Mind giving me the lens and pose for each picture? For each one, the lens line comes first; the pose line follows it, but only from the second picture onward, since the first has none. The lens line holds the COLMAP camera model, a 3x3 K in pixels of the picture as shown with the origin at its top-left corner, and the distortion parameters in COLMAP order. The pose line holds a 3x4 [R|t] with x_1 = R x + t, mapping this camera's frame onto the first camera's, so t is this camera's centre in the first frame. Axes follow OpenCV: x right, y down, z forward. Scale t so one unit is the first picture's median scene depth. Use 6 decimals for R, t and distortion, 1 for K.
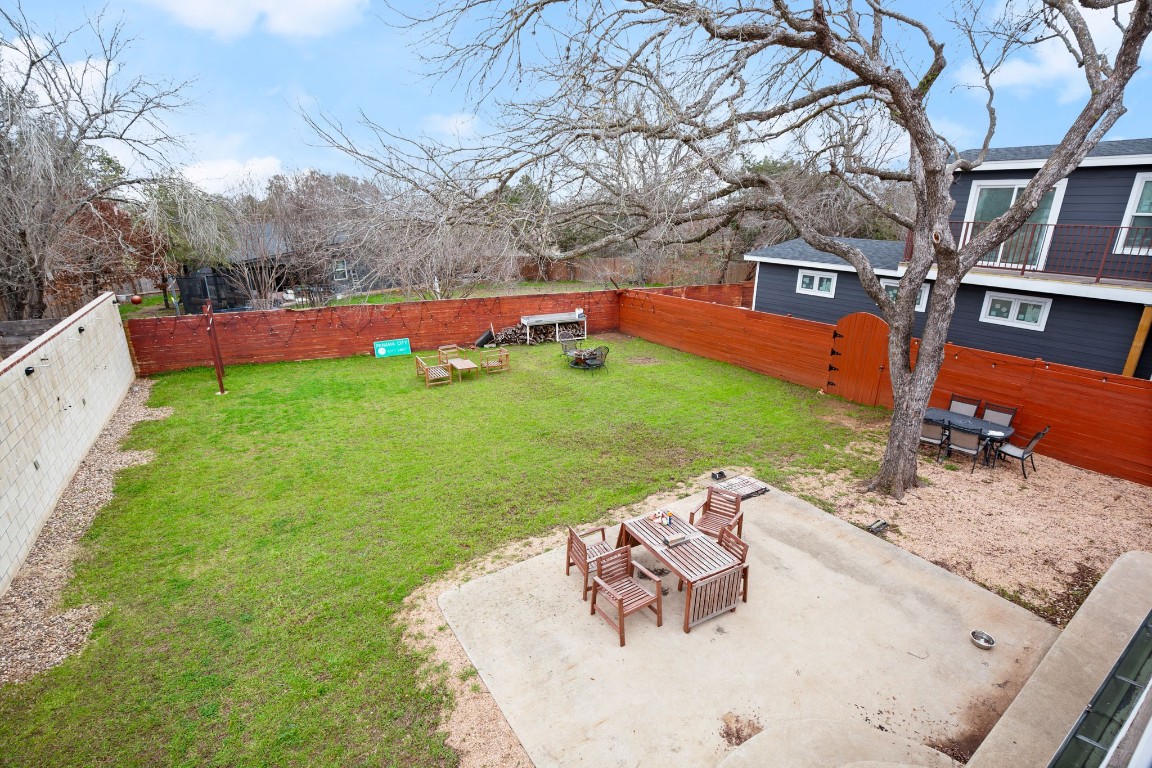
lens RADIAL K [[531.6, 0, 587.2], [0, 531.6, 397.2], [0, 0, 1]] dist [-0.024141, 0.000393]
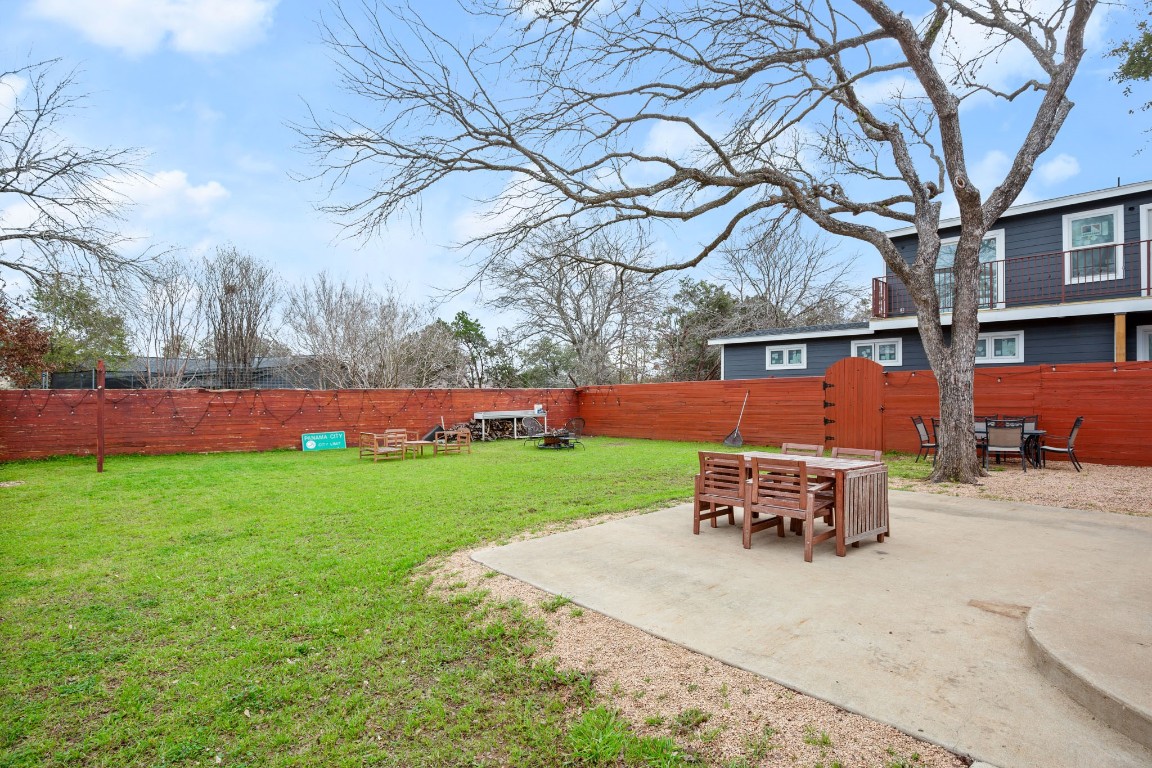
lens RADIAL K [[560.2, 0, 591.2], [0, 560.2, 385.9], [0, 0, 1]] dist [-0.021678, 0.000970]
pose [[0.988428, -0.014631, 0.150981, -0.087340], [0.063225, 0.944494, -0.322388, 0.151098], [-0.137884, 0.328203, 0.934490, 0.088921]]
